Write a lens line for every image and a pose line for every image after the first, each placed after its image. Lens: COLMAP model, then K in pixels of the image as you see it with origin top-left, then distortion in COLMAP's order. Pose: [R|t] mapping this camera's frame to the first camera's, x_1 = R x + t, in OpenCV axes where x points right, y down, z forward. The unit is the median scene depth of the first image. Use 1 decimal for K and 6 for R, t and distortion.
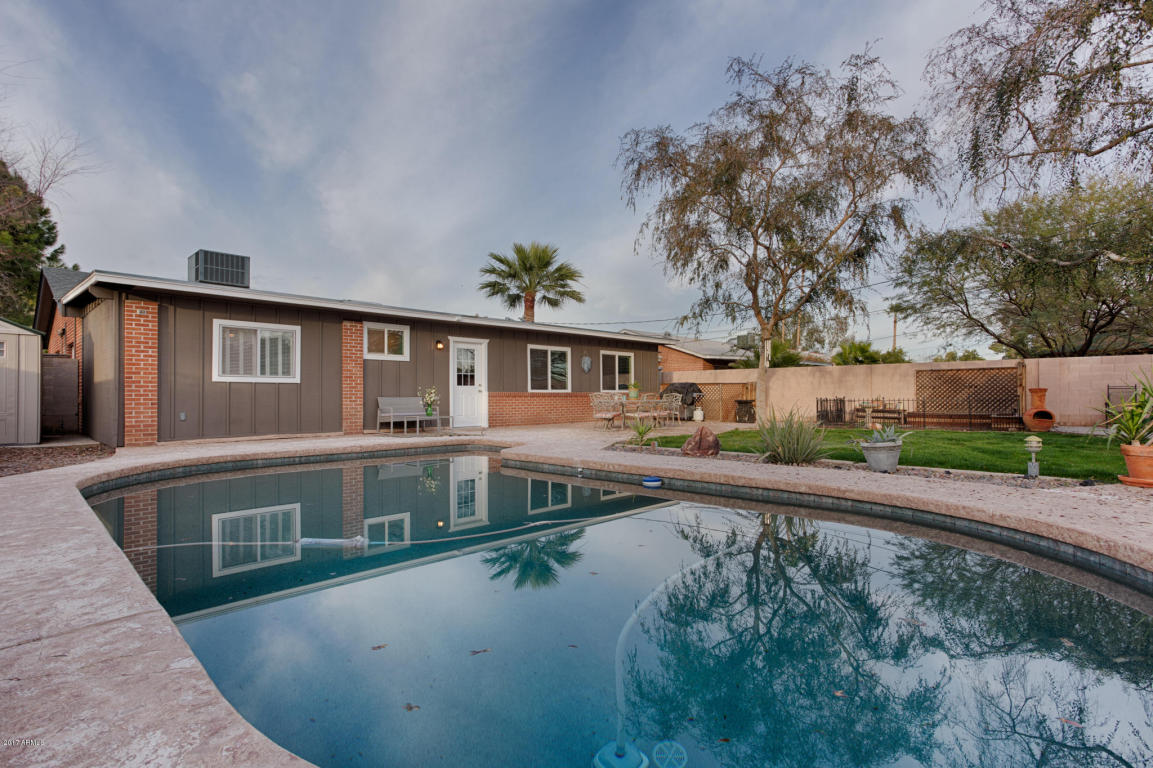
lens RADIAL K [[578.3, 0, 572.5], [0, 578.3, 394.6], [0, 0, 1]] dist [-0.053057, 0.034389]
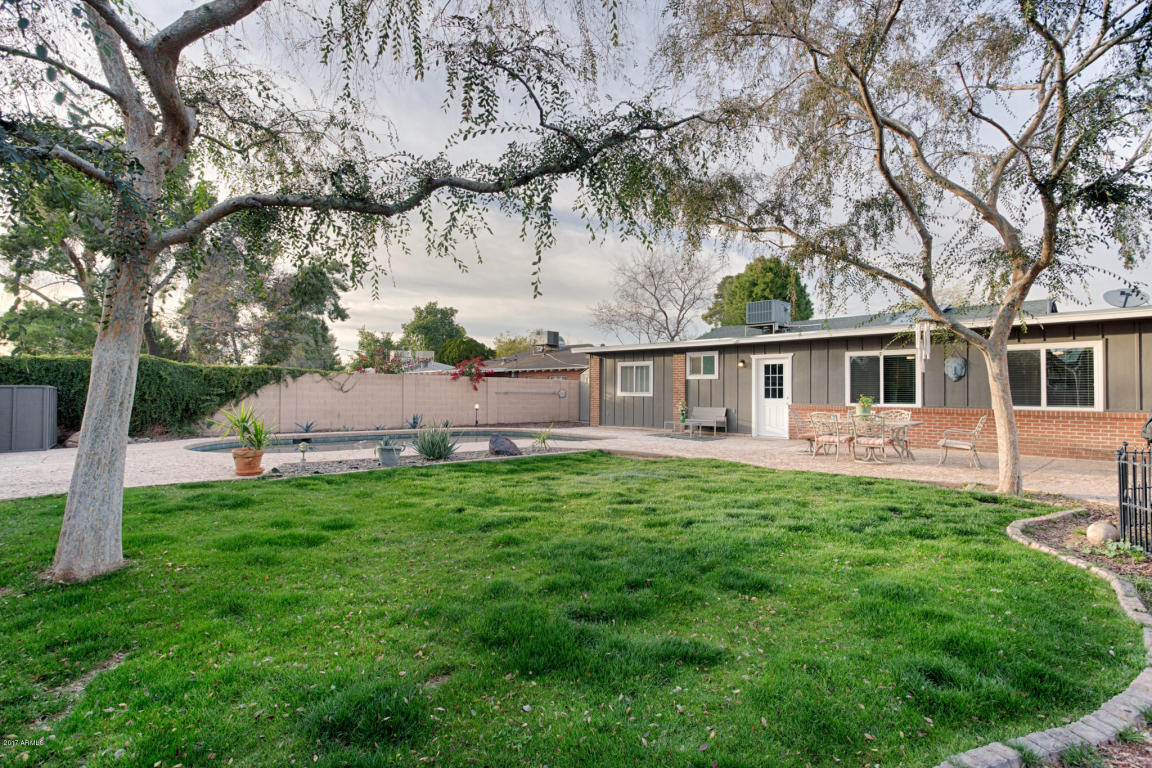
lens RADIAL K [[577.8, 0, 572.0], [0, 577.8, 394.5], [0, 0, 1]] dist [-0.053057, 0.034389]
pose [[-0.067377, 0.003055, -0.997723, 0.942648], [-0.006966, 0.999969, 0.003532, -0.024455], [0.997703, 0.007189, -0.067354, 0.722666]]
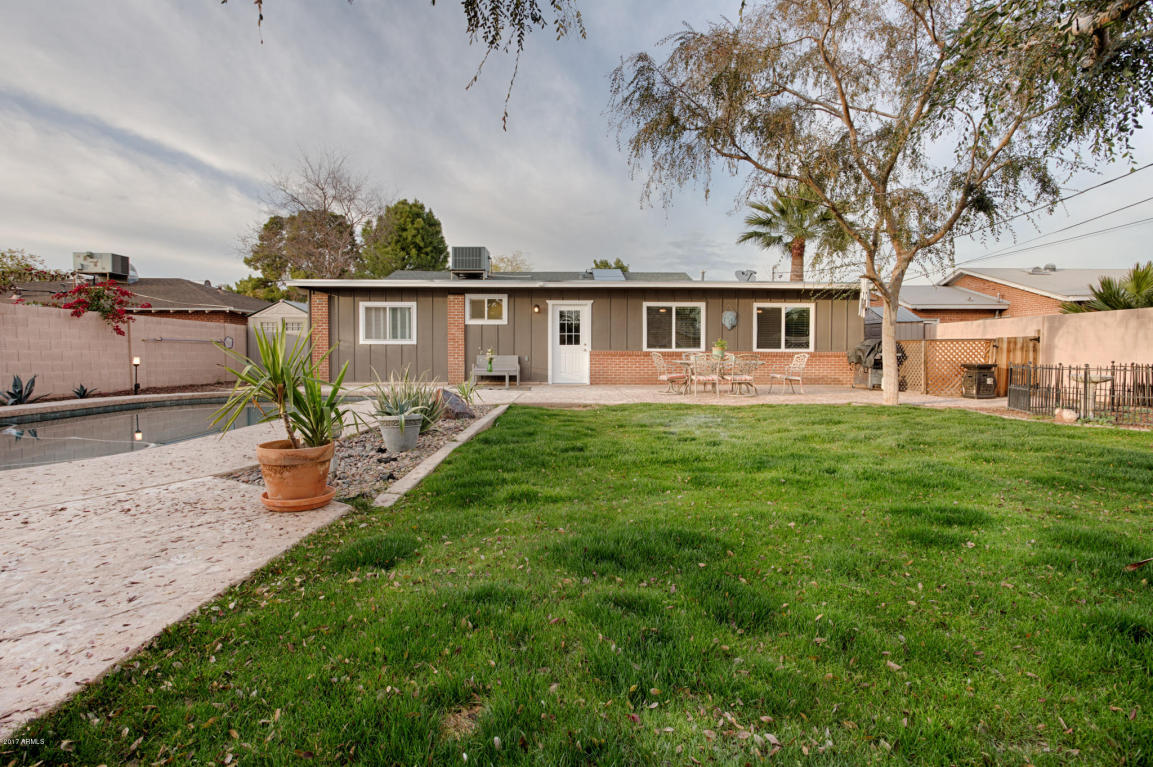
lens RADIAL K [[578.3, 0, 572.5], [0, 578.3, 394.1], [0, 0, 1]] dist [-0.053057, 0.034389]
pose [[0.699055, 0.050815, -0.713260, 0.618137], [-0.002612, 0.997647, 0.068515, 0.002204], [0.715063, -0.046033, 0.697543, 0.253424]]
